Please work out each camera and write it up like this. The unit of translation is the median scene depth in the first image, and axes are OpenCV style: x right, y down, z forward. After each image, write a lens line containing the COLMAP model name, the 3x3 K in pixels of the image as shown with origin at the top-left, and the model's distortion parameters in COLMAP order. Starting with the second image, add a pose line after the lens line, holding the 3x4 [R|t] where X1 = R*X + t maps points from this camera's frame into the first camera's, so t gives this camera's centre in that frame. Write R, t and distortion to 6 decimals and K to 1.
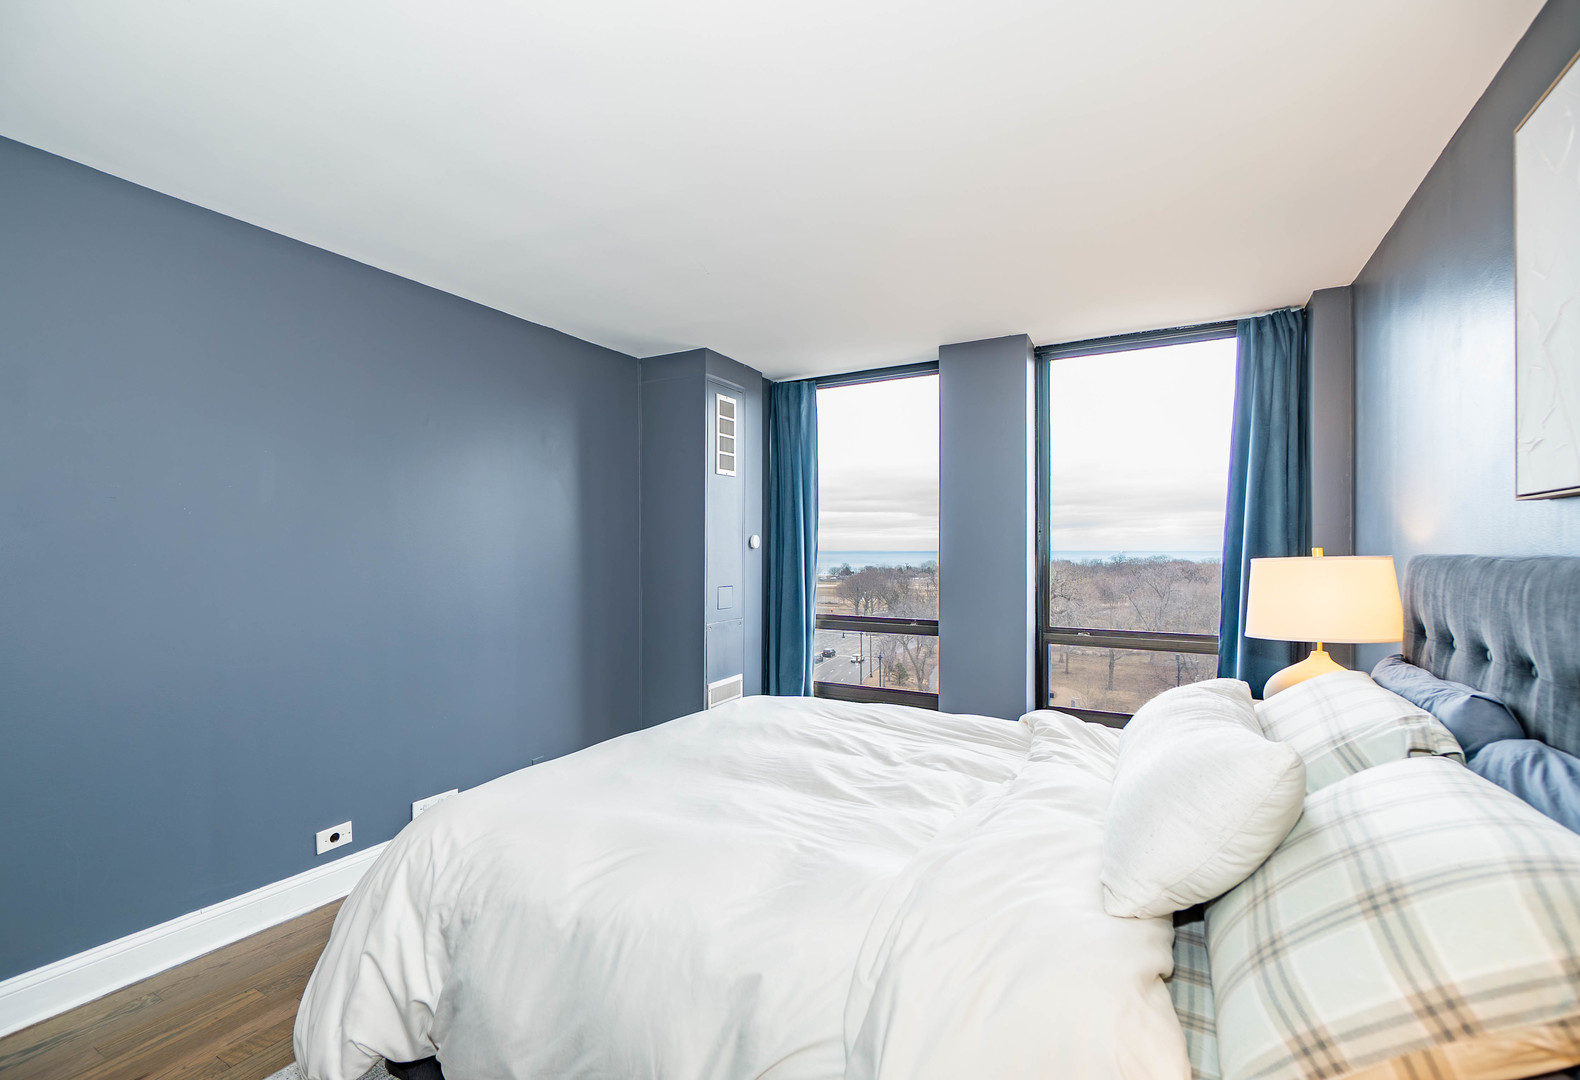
lens RADIAL K [[715.5, 0, 792.1], [0, 715.5, 552.3], [0, 0, 1]] dist [0.005878, -0.000277]
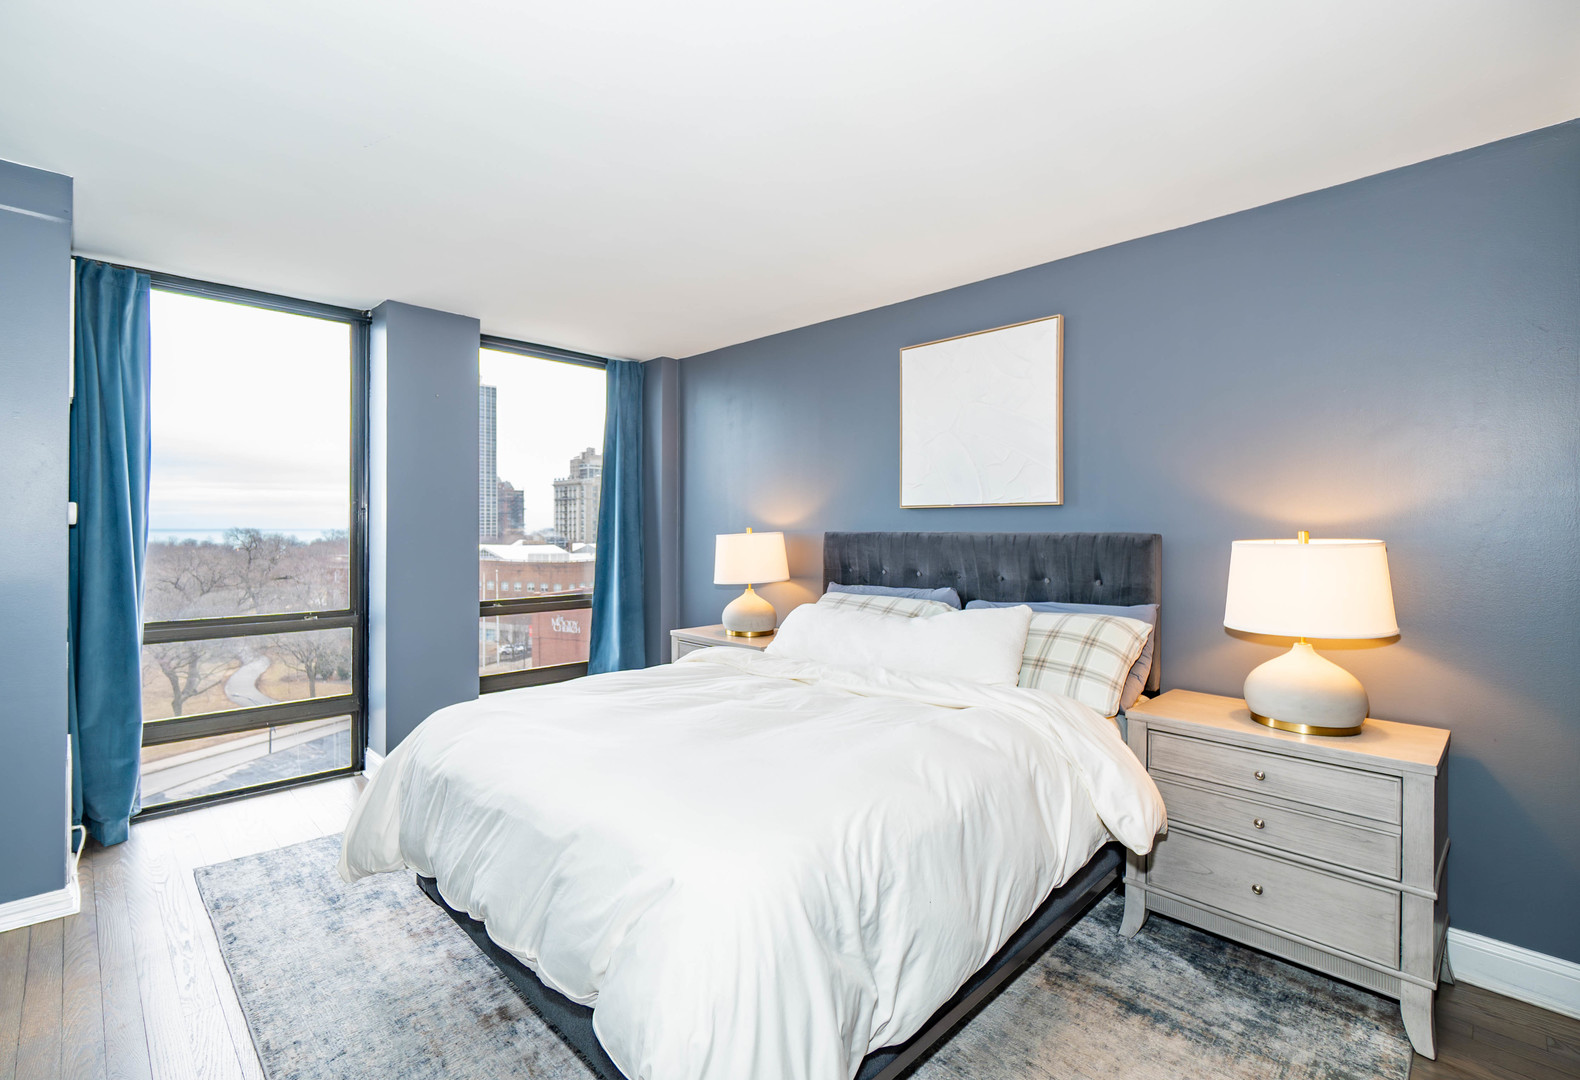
lens RADIAL K [[715.5, 0, 786.5], [0, 715.5, 529.6], [0, 0, 1]] dist [0.005878, -0.000277]
pose [[0.264798, -0.004305, 0.964294, -0.576503], [-0.002897, 0.999982, 0.005259, -0.008214], [-0.964300, -0.004186, 0.264781, 0.308662]]
